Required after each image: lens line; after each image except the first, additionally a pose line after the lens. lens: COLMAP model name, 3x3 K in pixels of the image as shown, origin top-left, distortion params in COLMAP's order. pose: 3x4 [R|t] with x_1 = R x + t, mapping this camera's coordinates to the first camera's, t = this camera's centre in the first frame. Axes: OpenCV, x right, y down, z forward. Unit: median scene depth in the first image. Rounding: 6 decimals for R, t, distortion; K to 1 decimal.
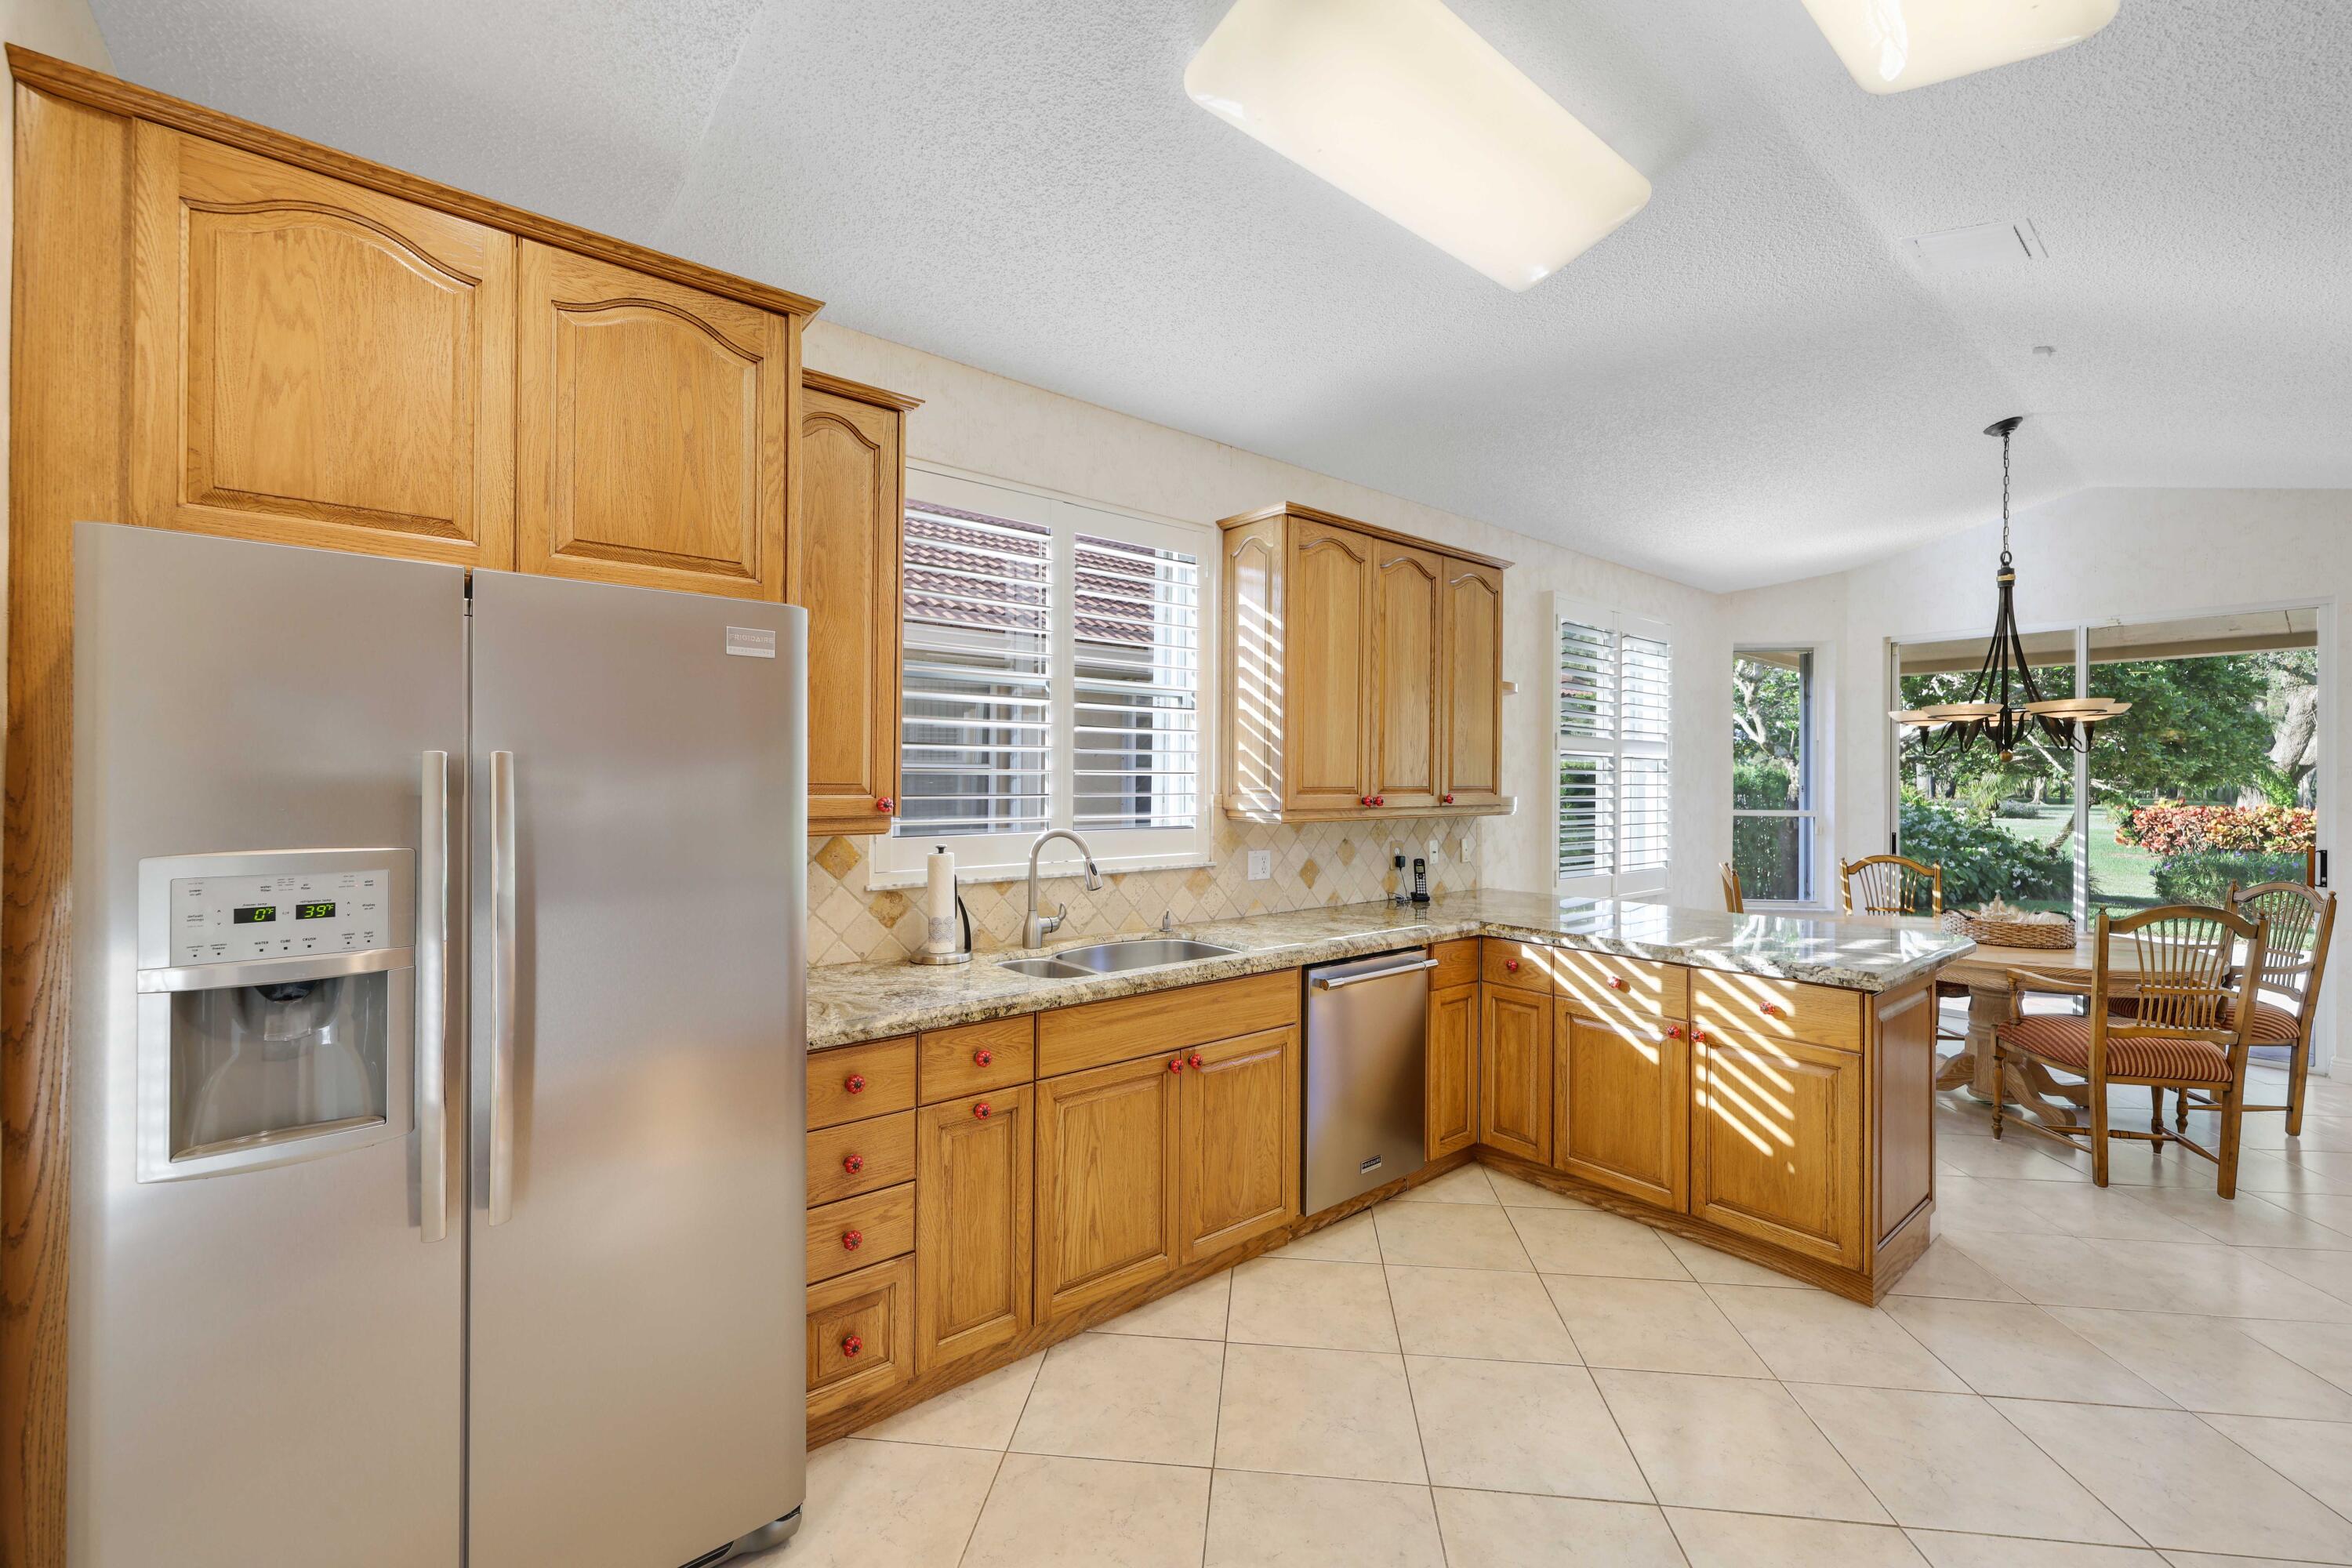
lens RADIAL K [[951.3, 0, 1170.3], [0, 951.3, 778.3], [0, 0, 1]] dist [0.000793, 0.000010]
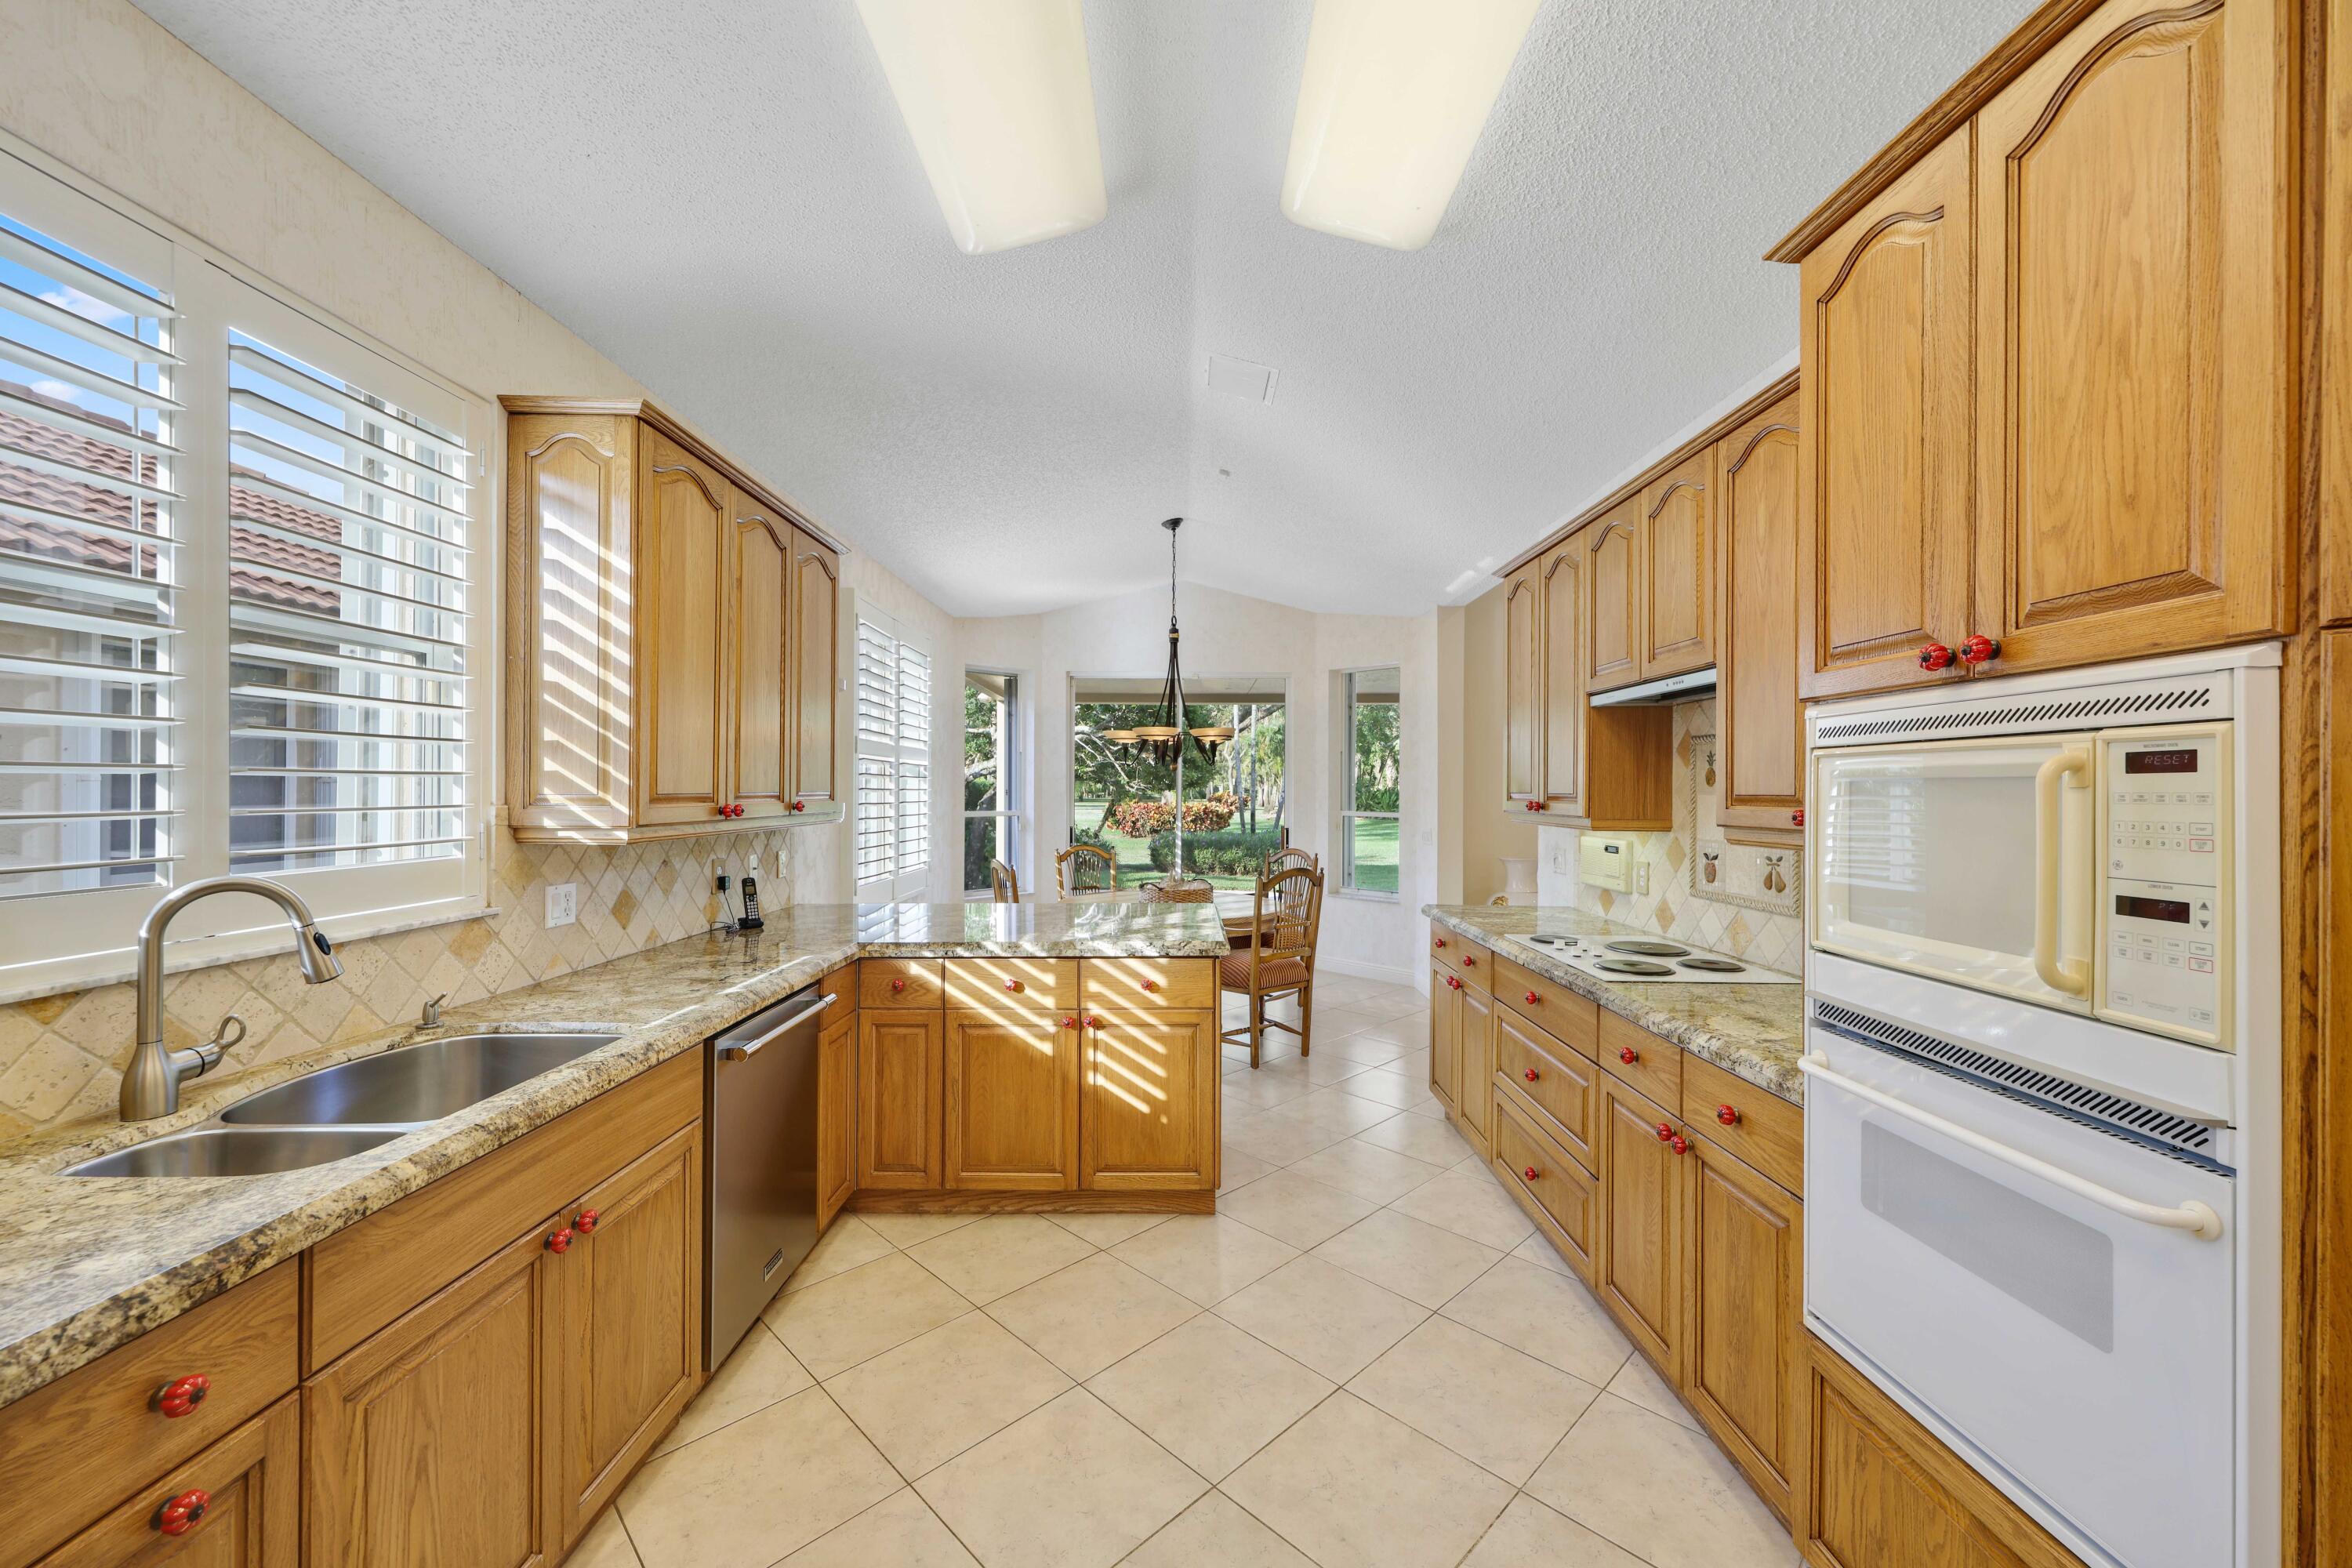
lens RADIAL K [[907.4, 0, 1186.0], [0, 907.4, 787.9], [0, 0, 1]] dist [-0.000032, 0.000175]
pose [[0.622956, -0.002524, 0.782253, -0.161611], [0.000392, 0.999996, 0.002914, 0.003201], [-0.782257, -0.001508, 0.622954, 0.245929]]
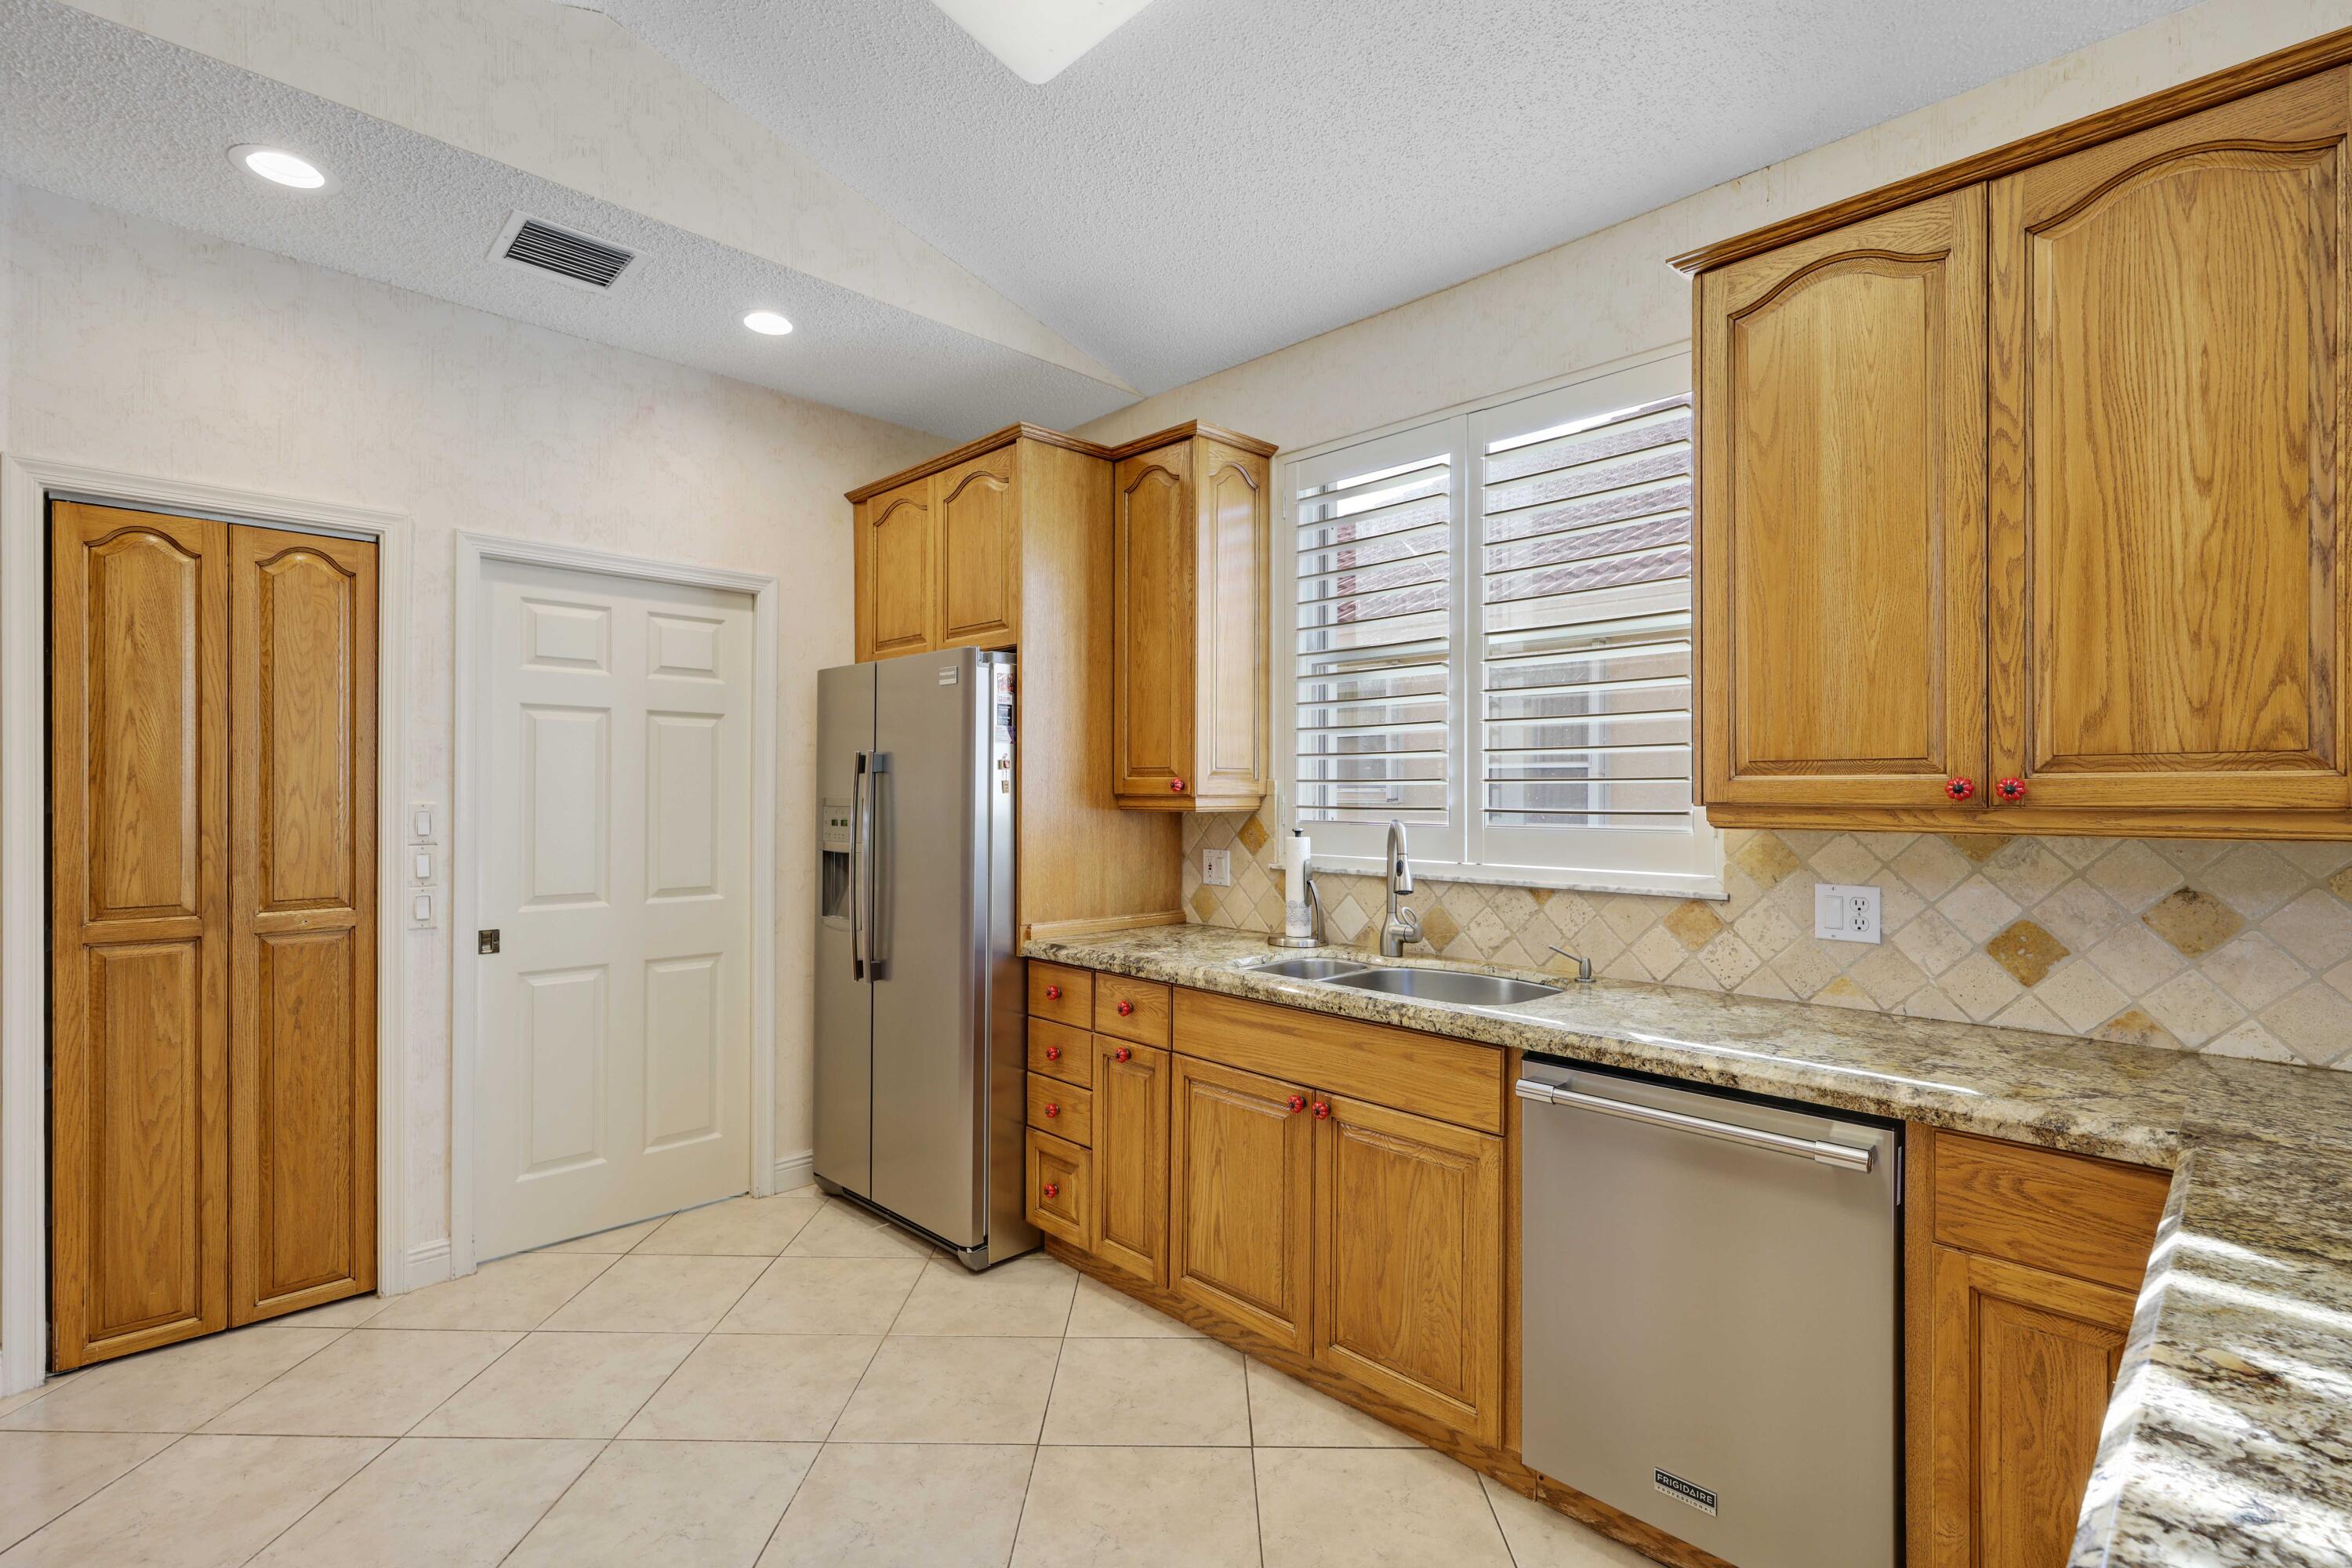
lens RADIAL K [[1043.7, 0, 1175.2], [0, 1043.7, 790.0], [0, 0, 1]] dist [-0.029506, -0.000054]
pose [[0.099179, -0.007856, -0.995039, 0.702722], [-0.005024, 0.999952, -0.008395, 0.033444], [0.995057, 0.005831, 0.099135, 0.642669]]
